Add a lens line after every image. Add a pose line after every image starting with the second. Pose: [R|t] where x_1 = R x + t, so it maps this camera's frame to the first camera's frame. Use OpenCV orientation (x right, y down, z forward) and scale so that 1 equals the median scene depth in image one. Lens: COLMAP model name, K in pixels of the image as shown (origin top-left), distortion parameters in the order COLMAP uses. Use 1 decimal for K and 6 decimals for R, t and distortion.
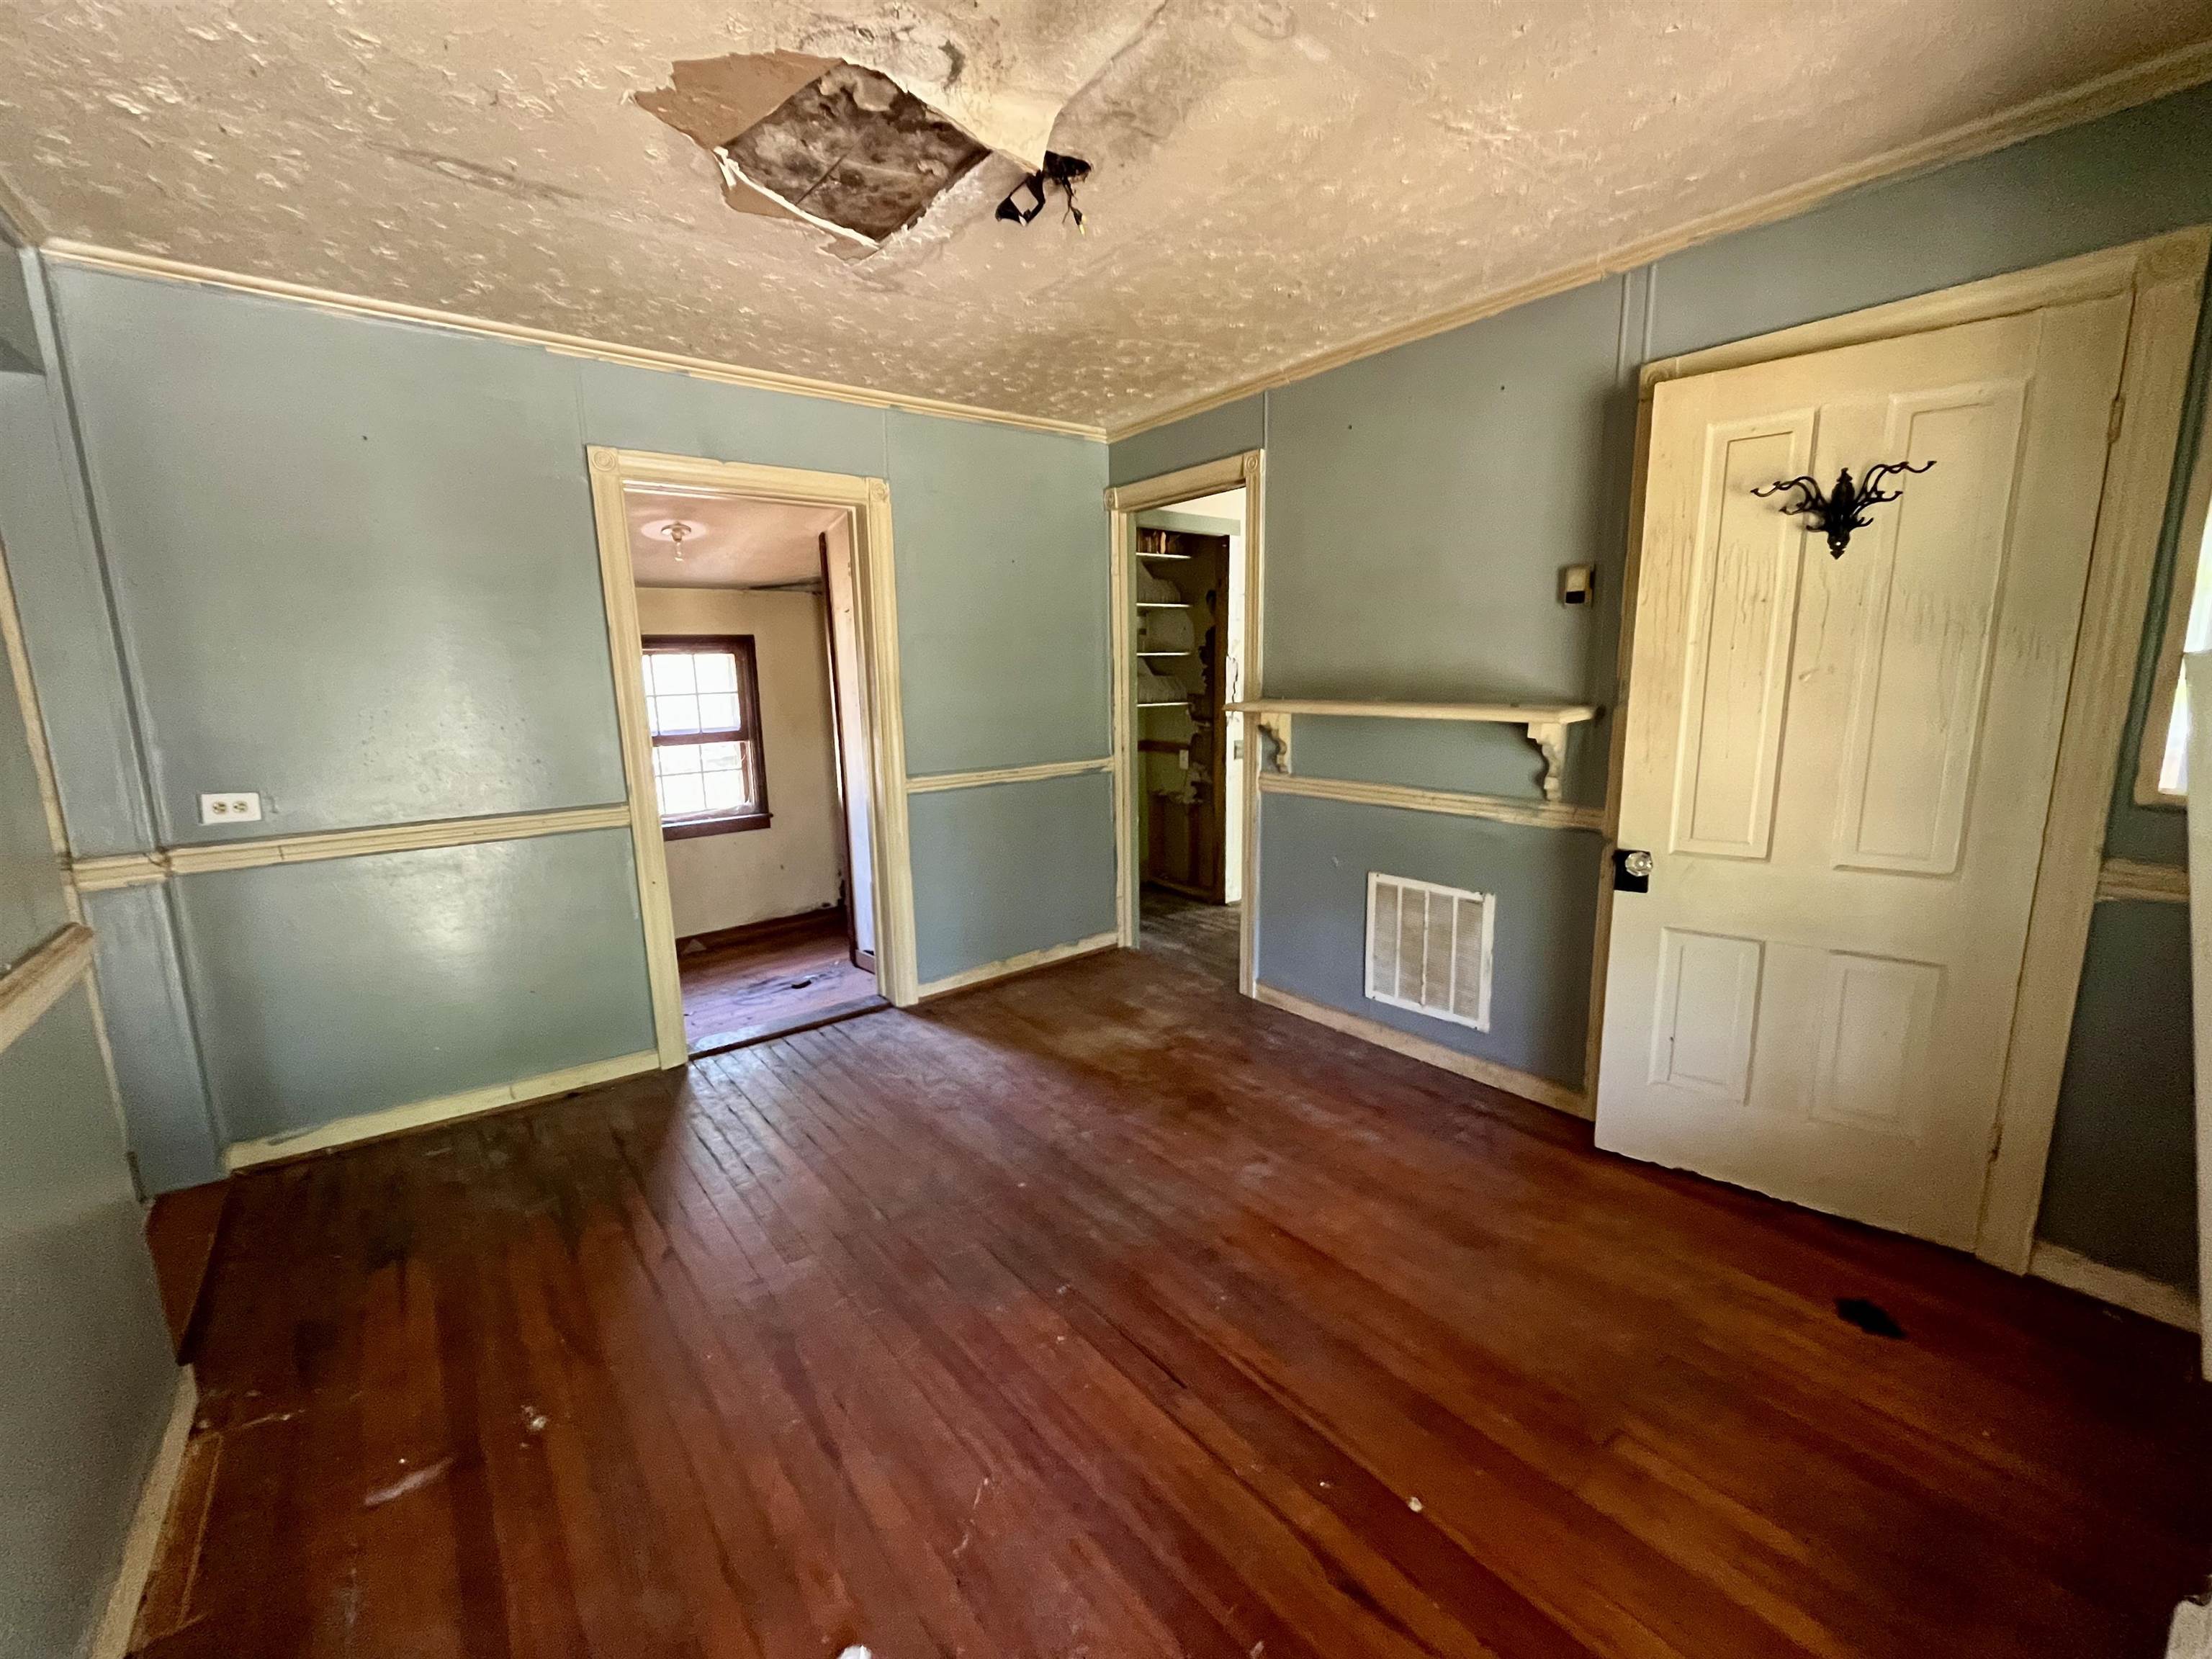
lens RADIAL K [[898.3, 0, 1103.4], [0, 898.3, 827.3], [0, 0, 1]] dist [-0.002549, 0.000117]
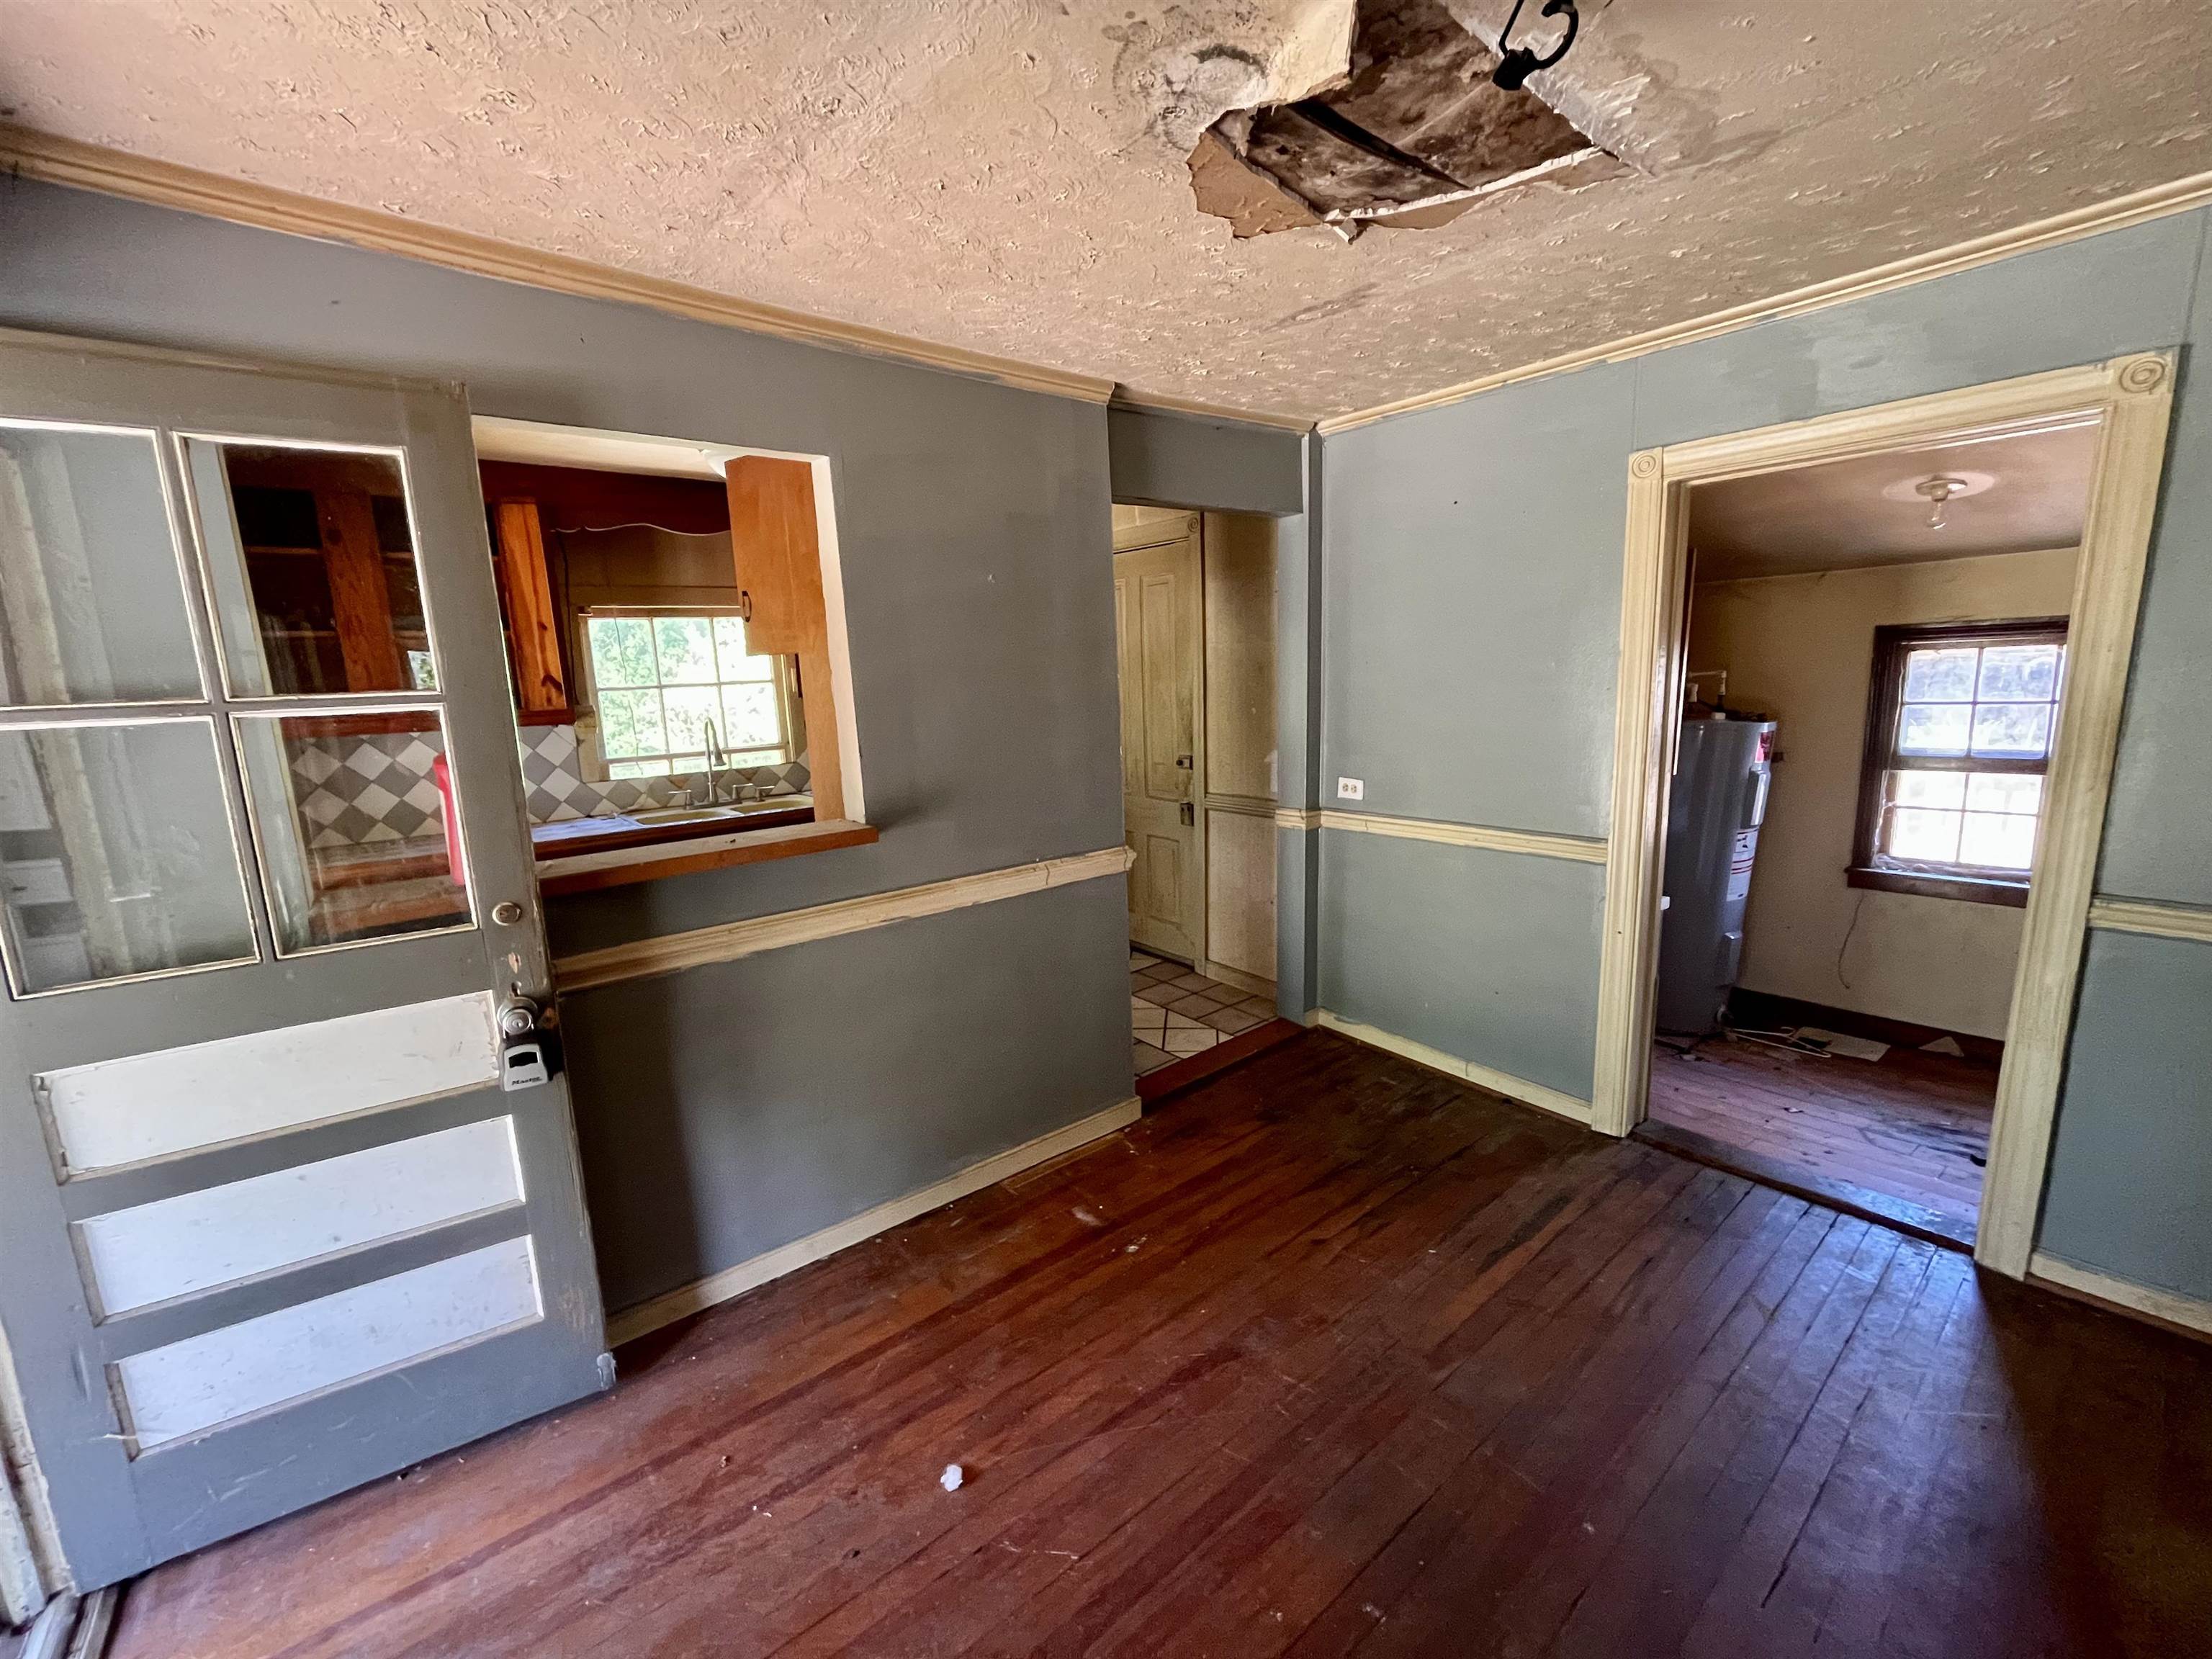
lens RADIAL K [[898.3, 0, 1100.4], [0, 898.3, 831.4], [0, 0, 1]] dist [-0.002549, 0.000117]
pose [[0.017123, 0.196803, -0.980293, 0.447328], [-0.134395, 0.971993, 0.192790, -0.178293], [0.990780, 0.128446, 0.043093, 0.546095]]
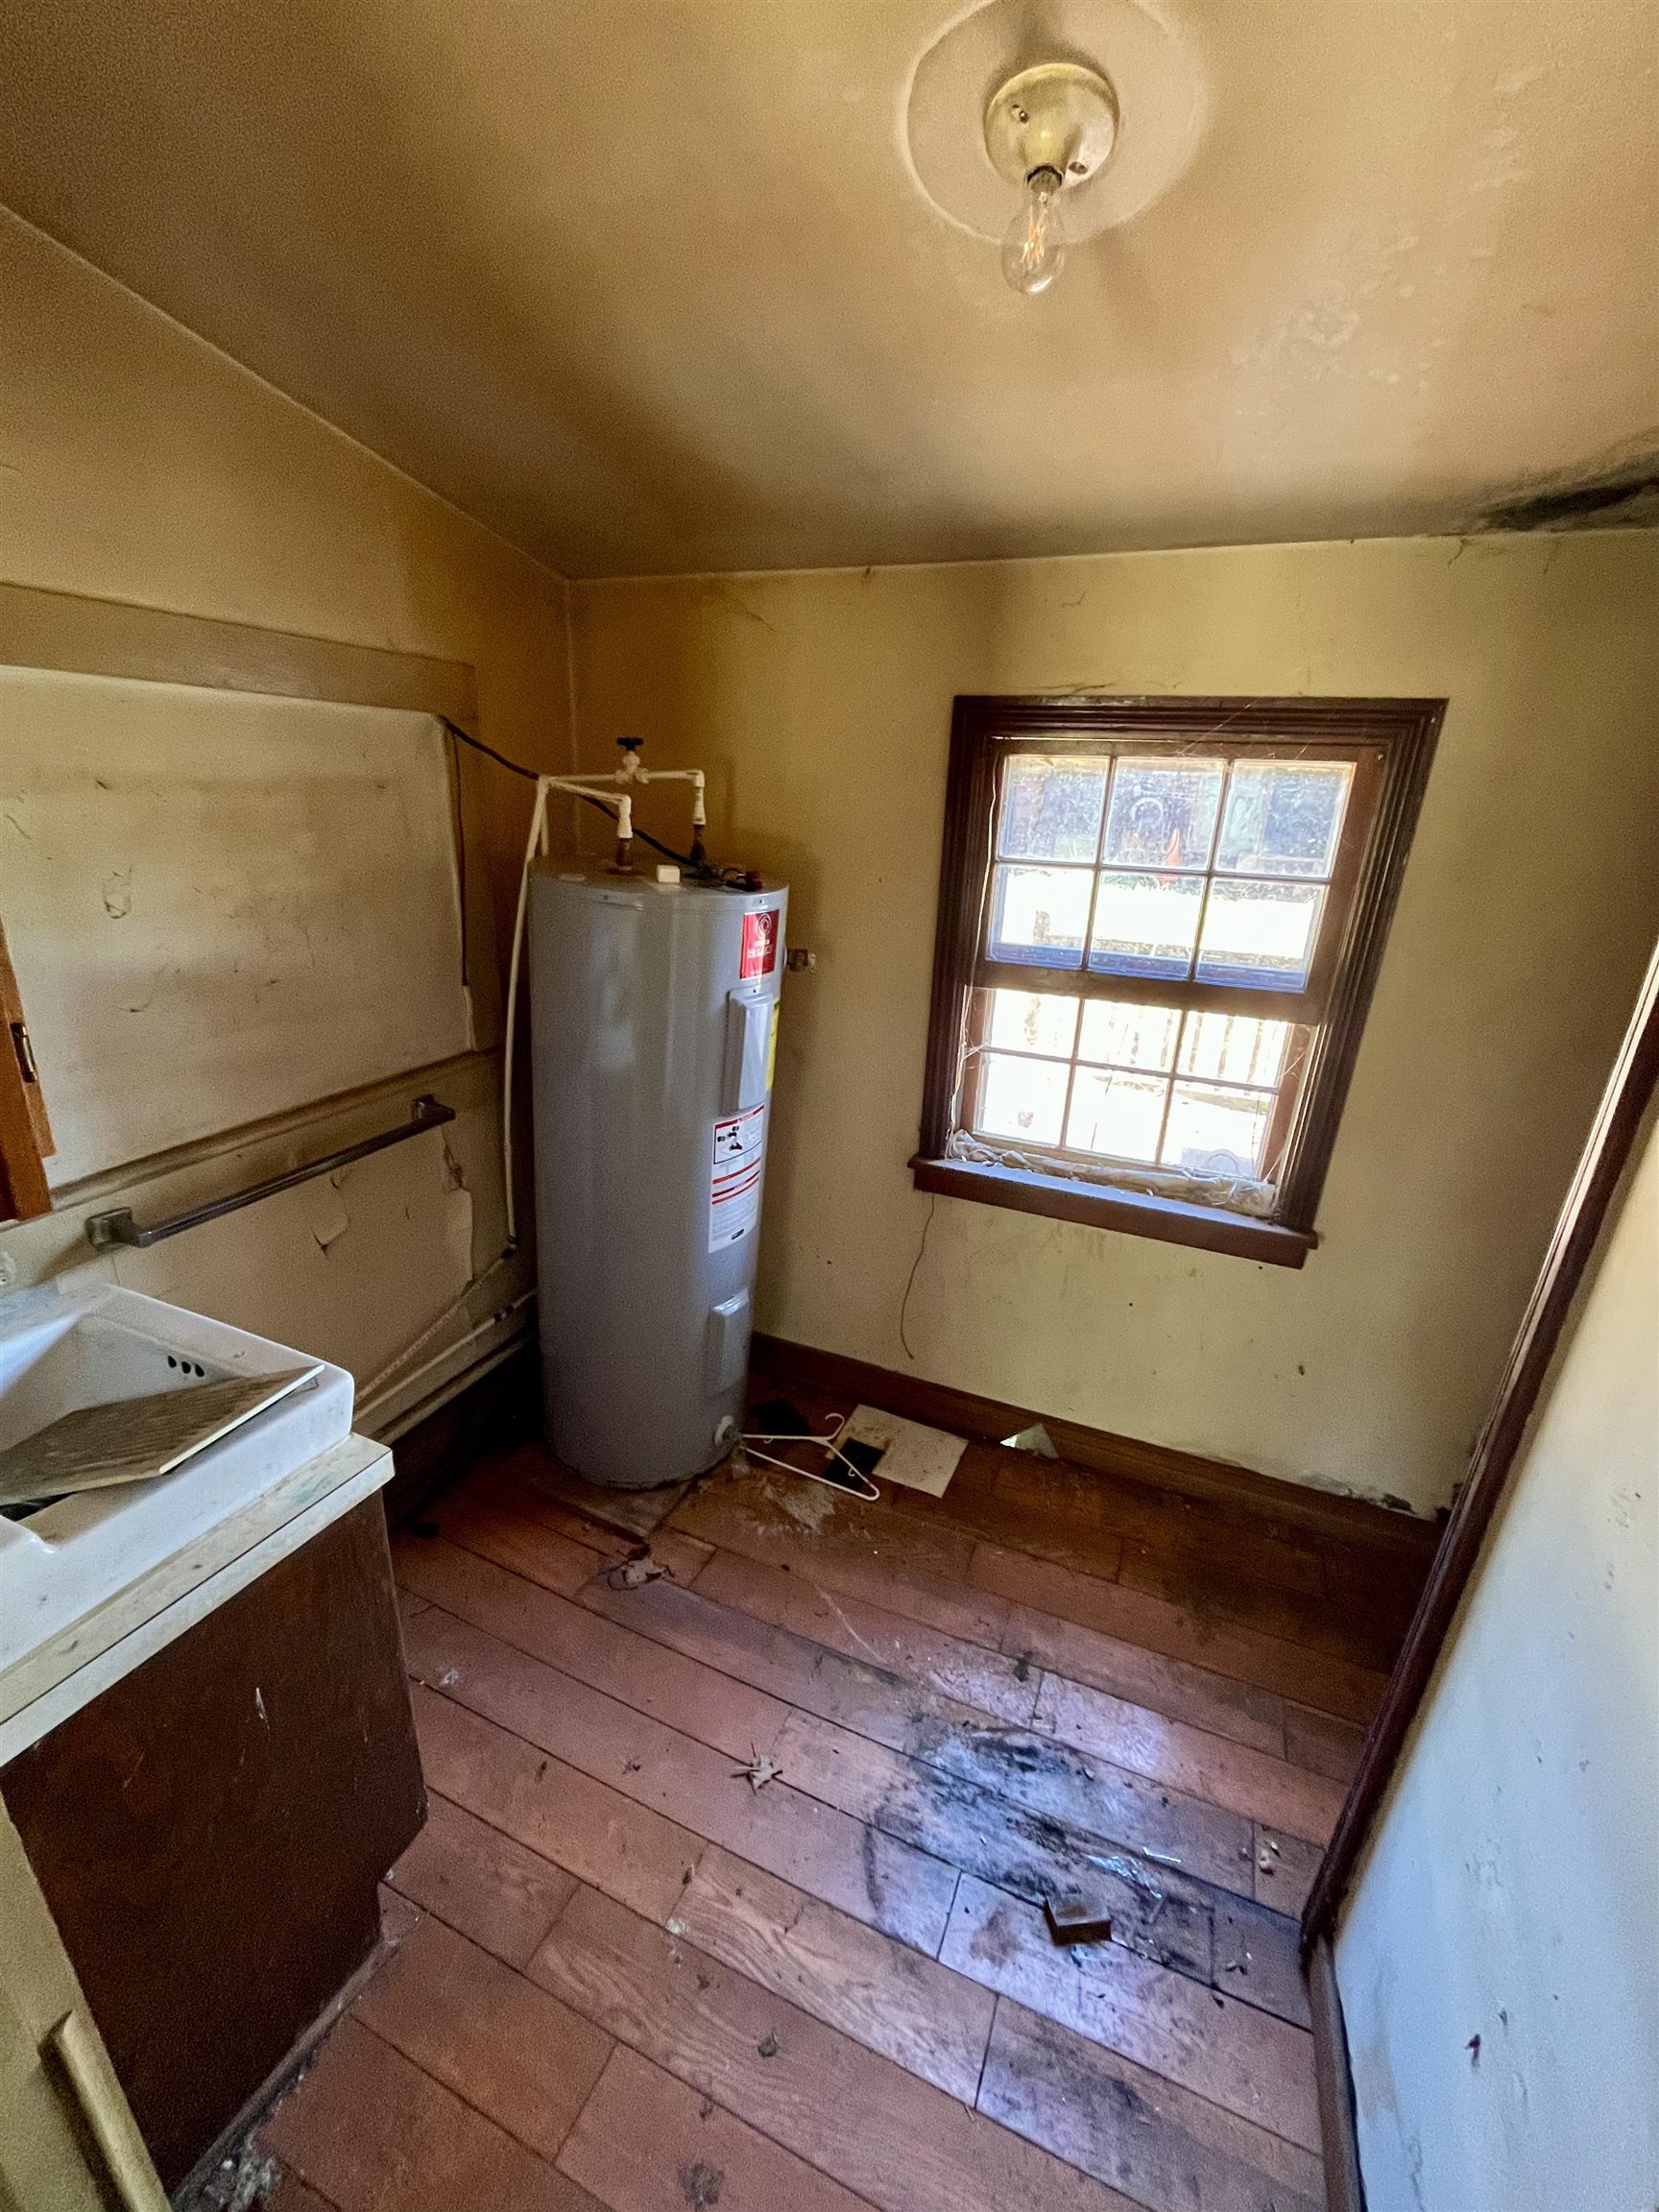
lens RADIAL K [[898.3, 0, 819.1], [0, 898.3, 1098.6], [0, 0, 1]] dist [-0.002549, 0.000117]
pose [[0.474904, 0.344310, -0.809887, -0.417318], [-0.203717, 0.938301, 0.279447, -0.271304], [0.856134, 0.032277, 0.515744, 1.392228]]
